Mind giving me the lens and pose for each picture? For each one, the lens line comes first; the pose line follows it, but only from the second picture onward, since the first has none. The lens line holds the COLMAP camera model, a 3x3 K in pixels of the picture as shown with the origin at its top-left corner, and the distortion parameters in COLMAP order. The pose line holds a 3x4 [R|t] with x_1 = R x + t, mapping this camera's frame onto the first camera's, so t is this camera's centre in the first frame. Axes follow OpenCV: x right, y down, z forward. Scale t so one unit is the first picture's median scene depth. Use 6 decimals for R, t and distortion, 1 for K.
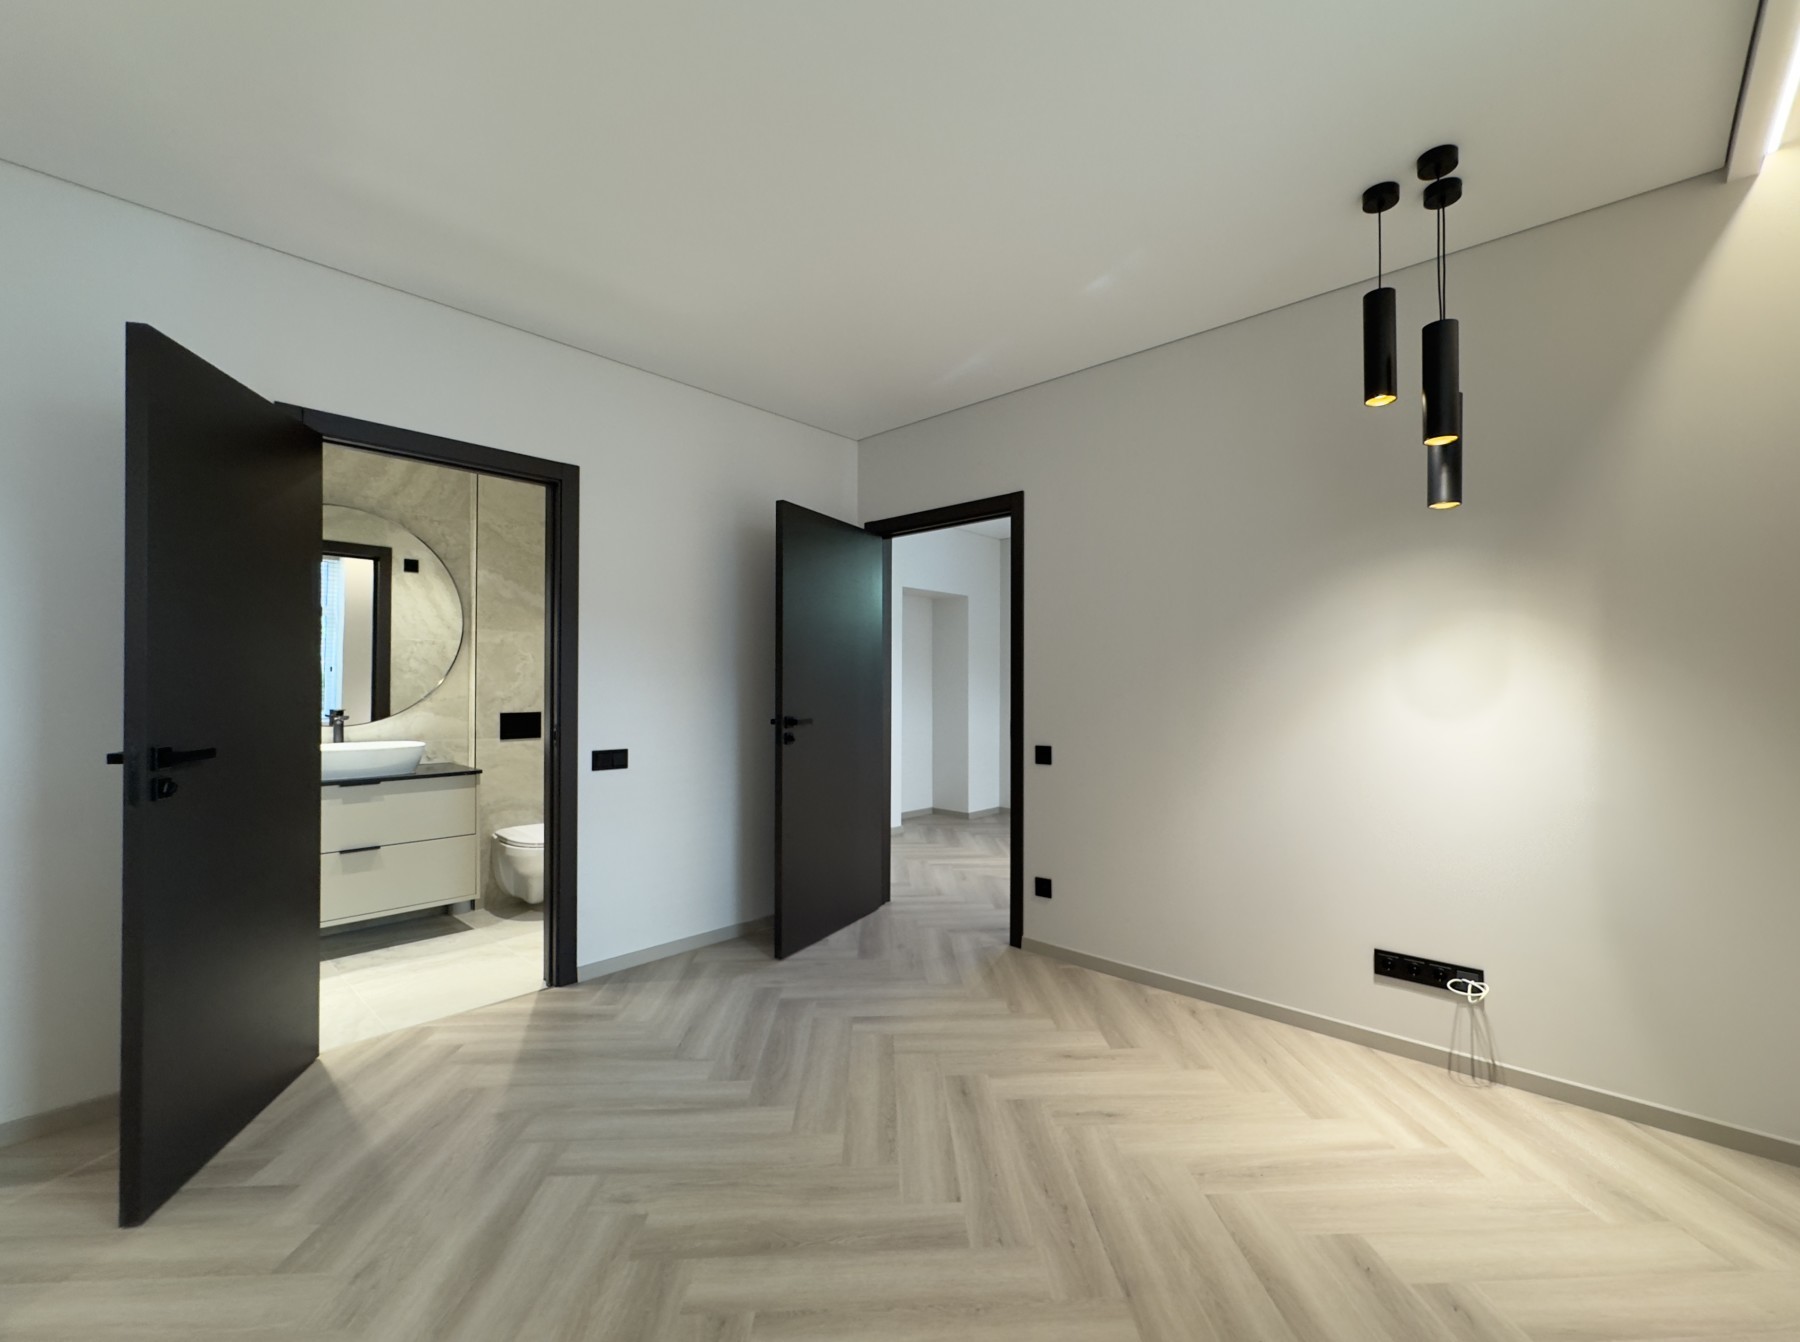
lens RADIAL K [[748.5, 0, 910.2], [0, 748.5, 675.9], [0, 0, 1]] dist [-0.000284, 0.000214]
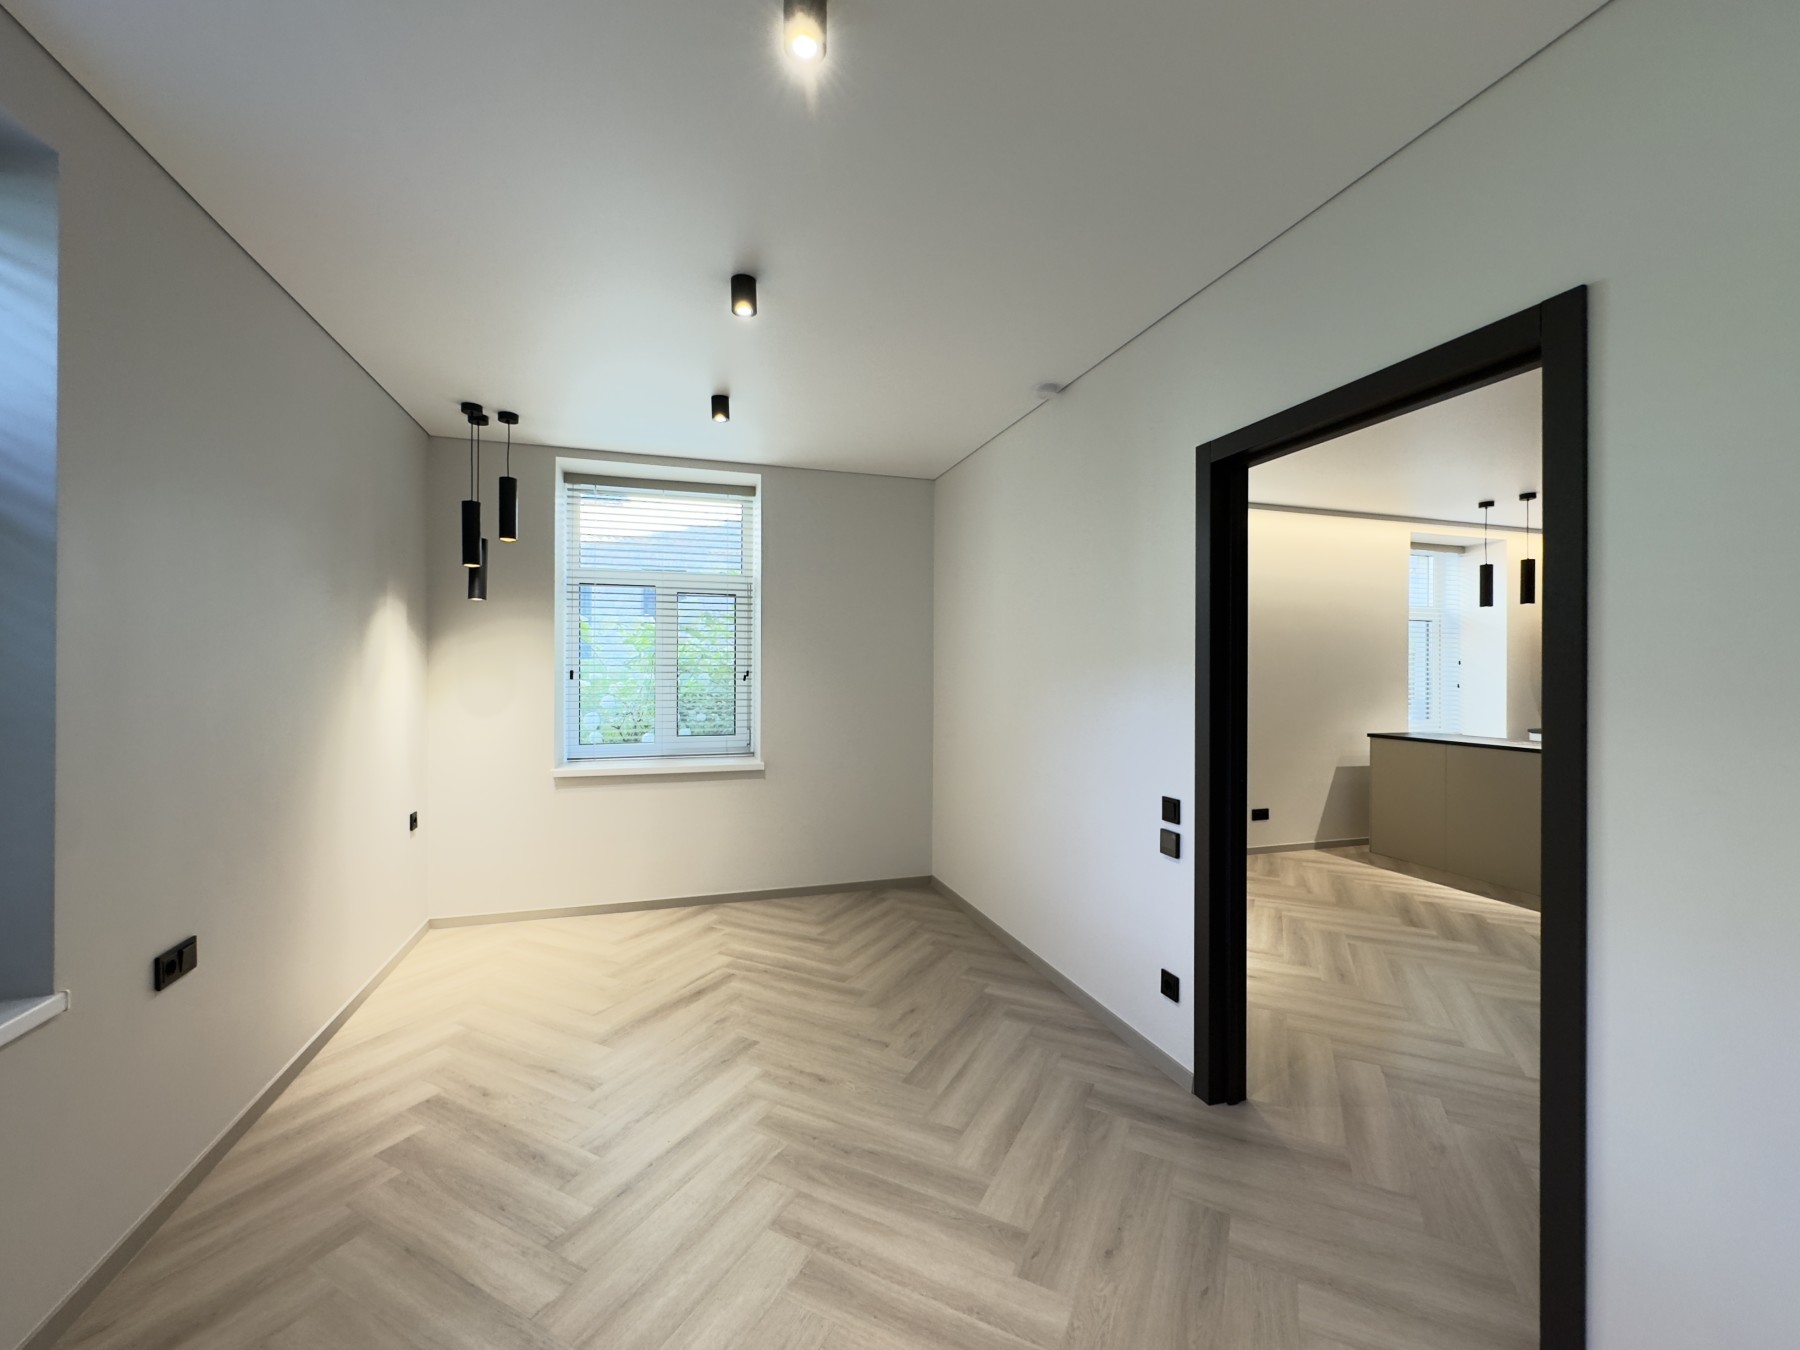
lens RADIAL K [[748.5, 0, 910.2], [0, 748.5, 679.9], [0, 0, 1]] dist [-0.000284, 0.000214]
pose [[-0.881589, -0.011202, 0.471886, 0.101456], [-0.015948, 0.999854, -0.006060, -0.010843], [-0.471749, -0.012868, -0.881639, 2.073096]]
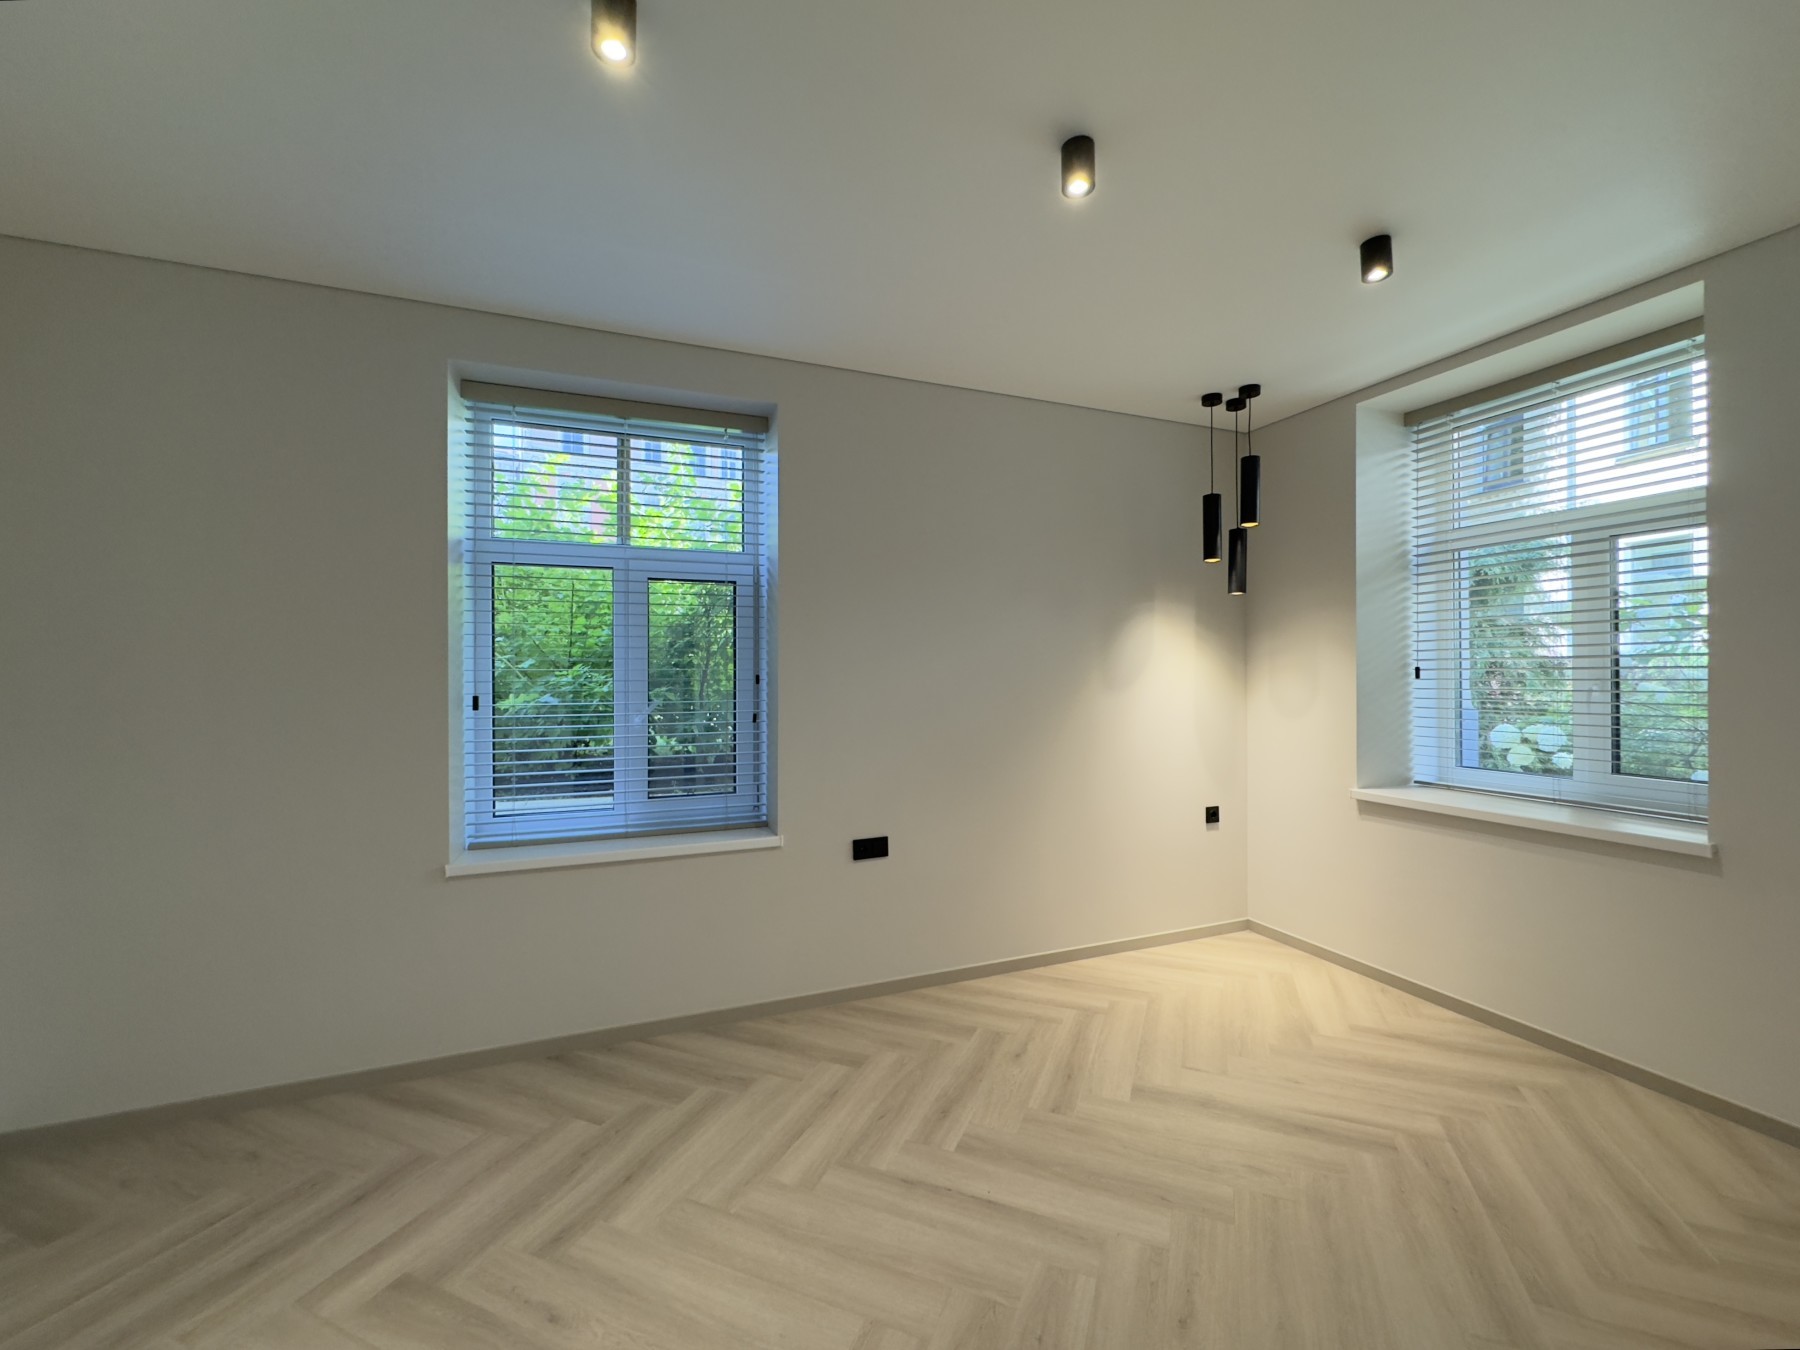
lens RADIAL K [[748.5, 0, 910.2], [0, 748.5, 679.9], [0, 0, 1]] dist [-0.000284, 0.000214]
pose [[0.425474, -0.009397, 0.904922, 0.034552], [-0.015418, 0.999726, 0.017631, -0.016515], [-0.904839, -0.021453, 0.425213, 1.315194]]
